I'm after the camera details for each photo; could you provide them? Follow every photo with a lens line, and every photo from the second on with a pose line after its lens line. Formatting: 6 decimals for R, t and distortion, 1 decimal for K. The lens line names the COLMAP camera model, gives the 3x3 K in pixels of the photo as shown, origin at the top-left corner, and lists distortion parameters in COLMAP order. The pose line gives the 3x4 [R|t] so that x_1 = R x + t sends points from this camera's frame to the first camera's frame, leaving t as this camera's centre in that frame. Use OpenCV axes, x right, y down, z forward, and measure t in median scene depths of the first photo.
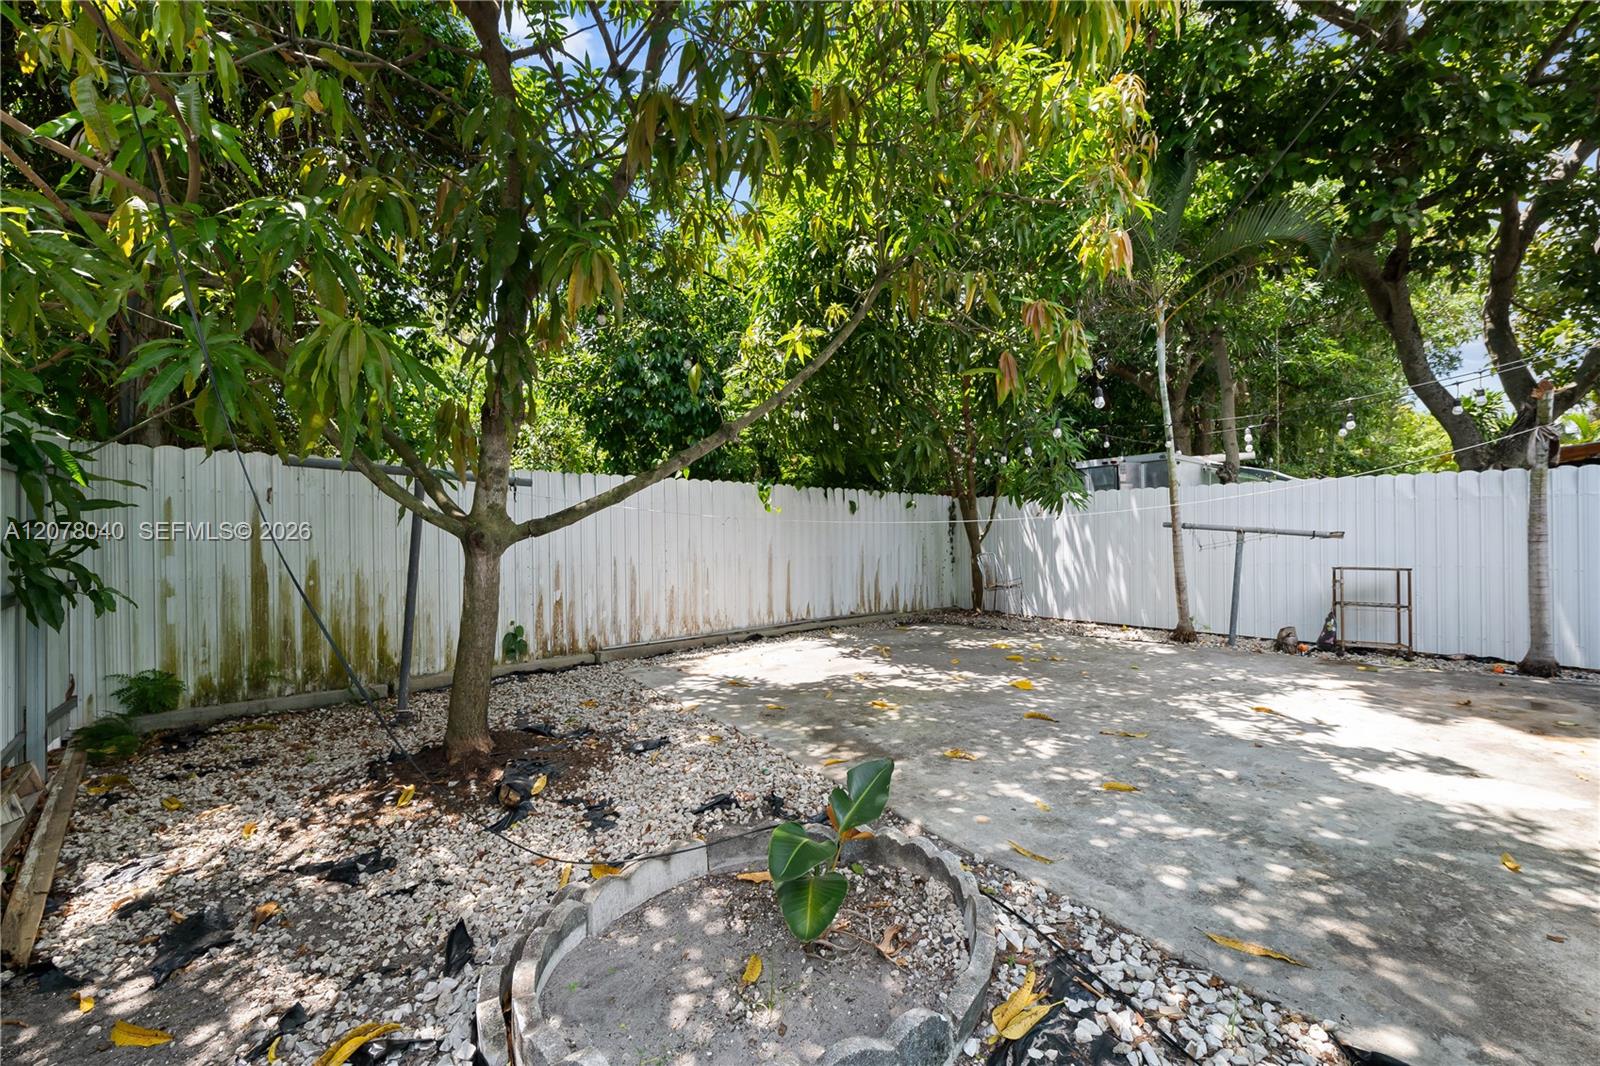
lens RADIAL K [[631.1, 0, 800.0], [0, 631.1, 533.0], [0, 0, 1]] dist [0.007889, -0.000086]
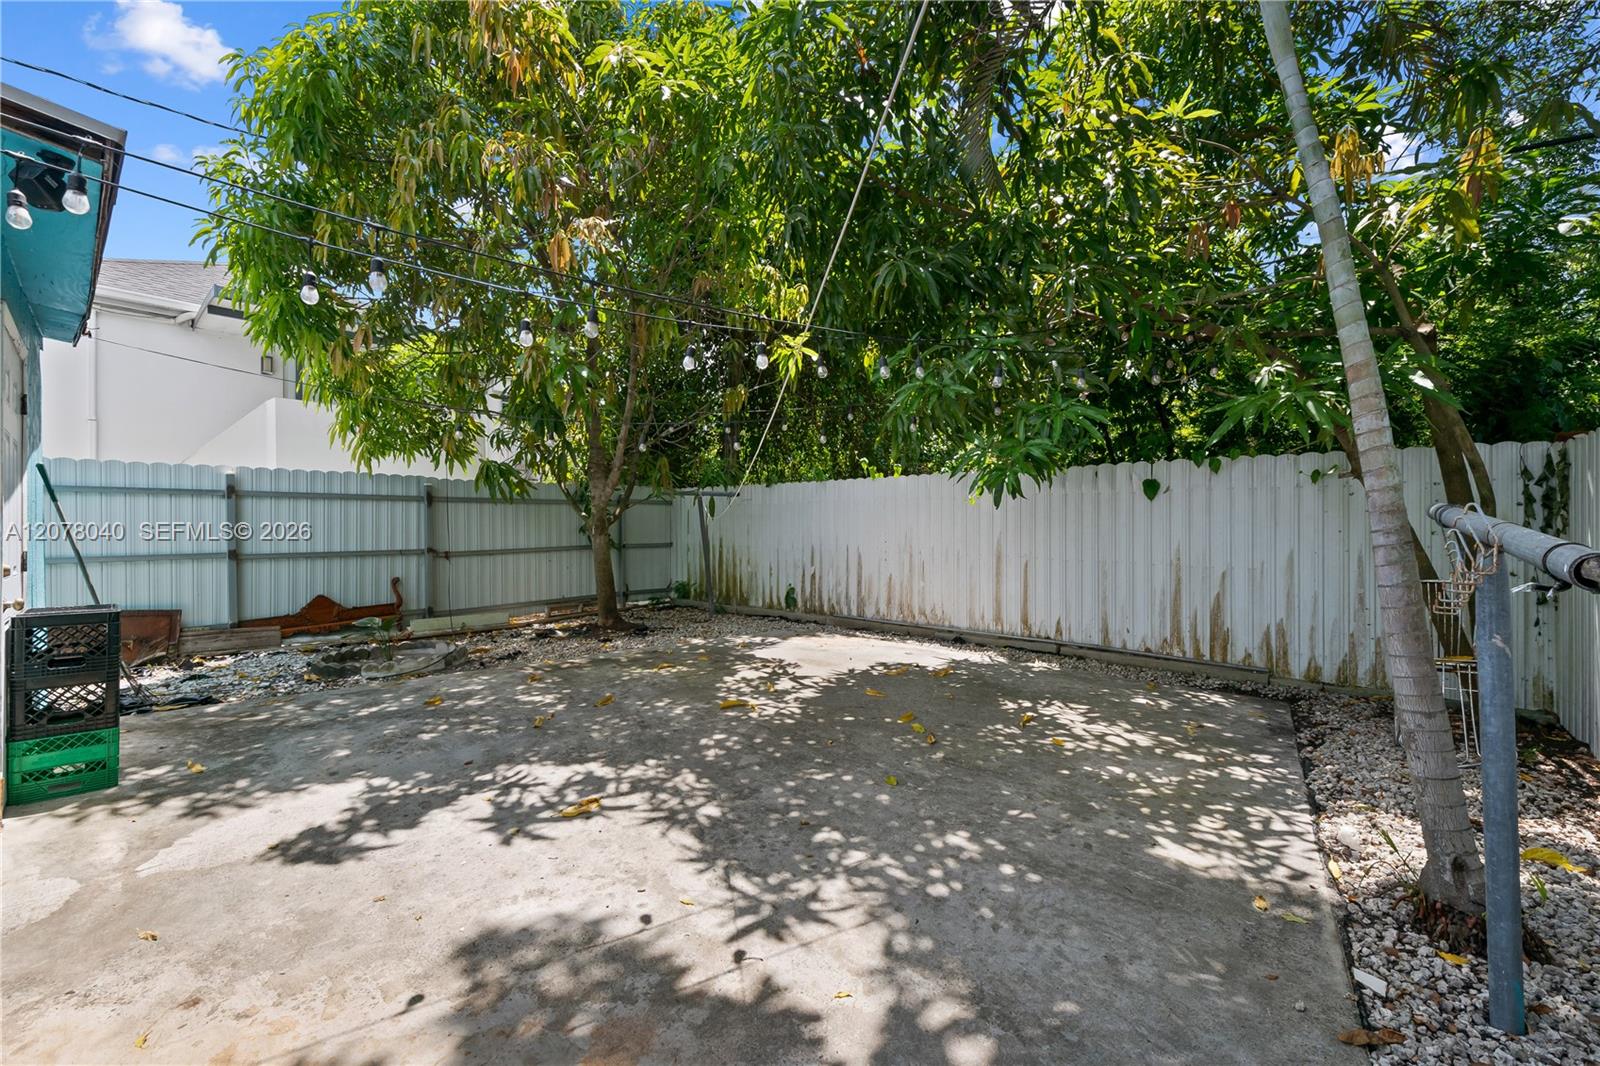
lens RADIAL K [[637.9, 0, 807.6], [0, 637.9, 529.0], [0, 0, 1]] dist [0.003468, -0.003756]
pose [[0.116803, 0.010316, -0.993101, 1.001408], [-0.005286, 0.999938, 0.009766, -0.004842], [0.993141, 0.004109, 0.116851, 0.817782]]
